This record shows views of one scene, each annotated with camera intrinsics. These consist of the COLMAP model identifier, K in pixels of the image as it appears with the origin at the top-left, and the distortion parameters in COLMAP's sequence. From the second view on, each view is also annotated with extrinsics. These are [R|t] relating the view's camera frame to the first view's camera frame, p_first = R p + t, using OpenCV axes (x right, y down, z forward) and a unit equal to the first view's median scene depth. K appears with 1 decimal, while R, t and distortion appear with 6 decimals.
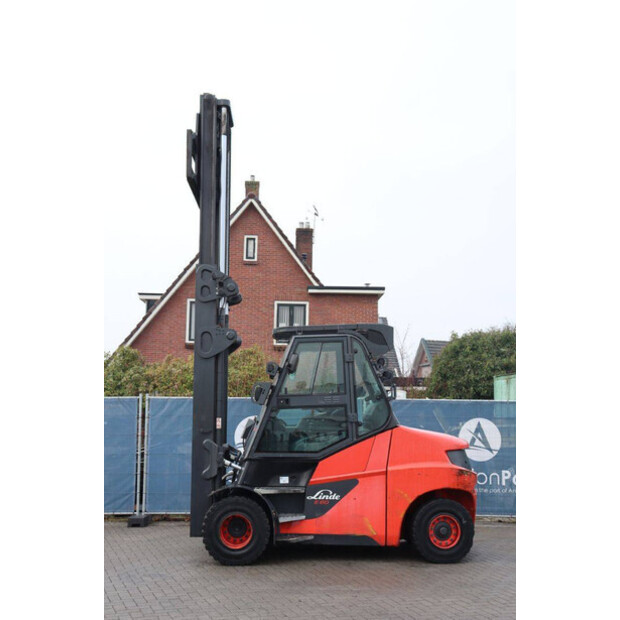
lens RADIAL K [[862.1, 0, 310.0], [0, 862.1, 310.0], [0, 0, 1]] dist [0.066371, -0.001564]
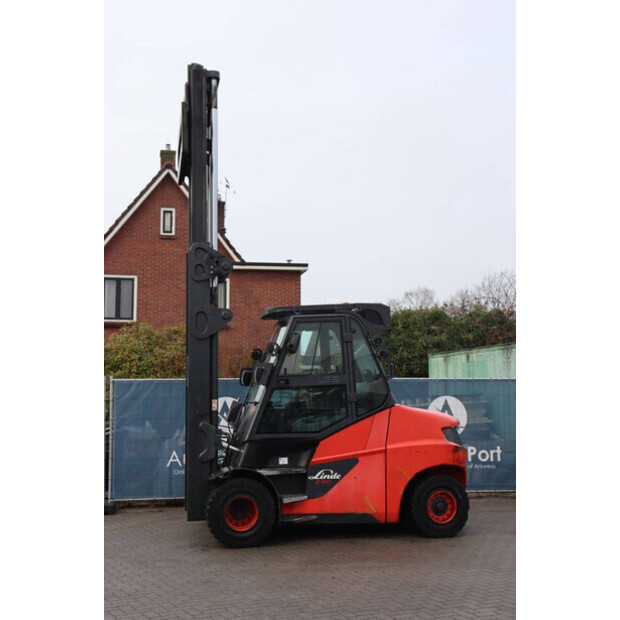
lens RADIAL K [[905.4, 0, 310.0], [0, 905.4, 310.0], [0, 0, 1]] dist [0.078442, 0.060167]
pose [[0.988815, -0.001336, 0.149144, -0.154486], [-0.002725, 0.999631, 0.027021, -0.004702], [-0.149125, -0.027125, 0.988446, -0.029626]]
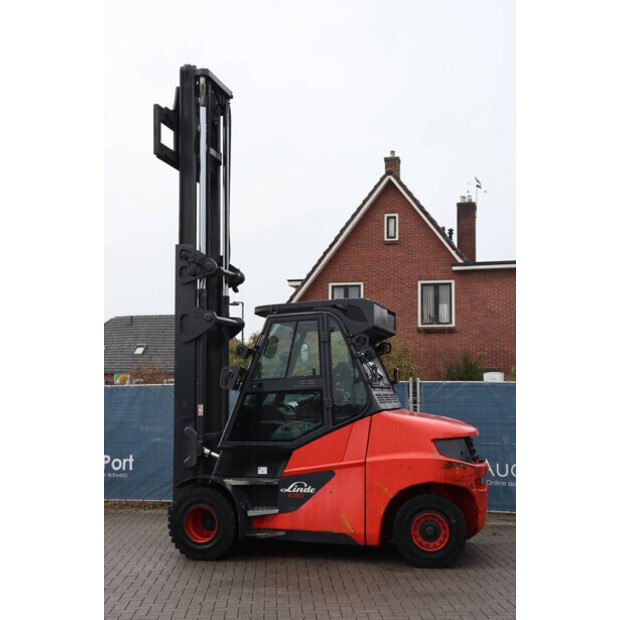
lens RADIAL K [[862.1, 0, 310.0], [0, 862.1, 310.0], [0, 0, 1]] dist [0.066371, -0.001564]
pose [[0.955641, -0.040472, -0.291739, 0.296795], [0.045214, 0.998932, 0.009527, 0.017577], [0.291042, -0.022296, 0.956450, 0.129214]]
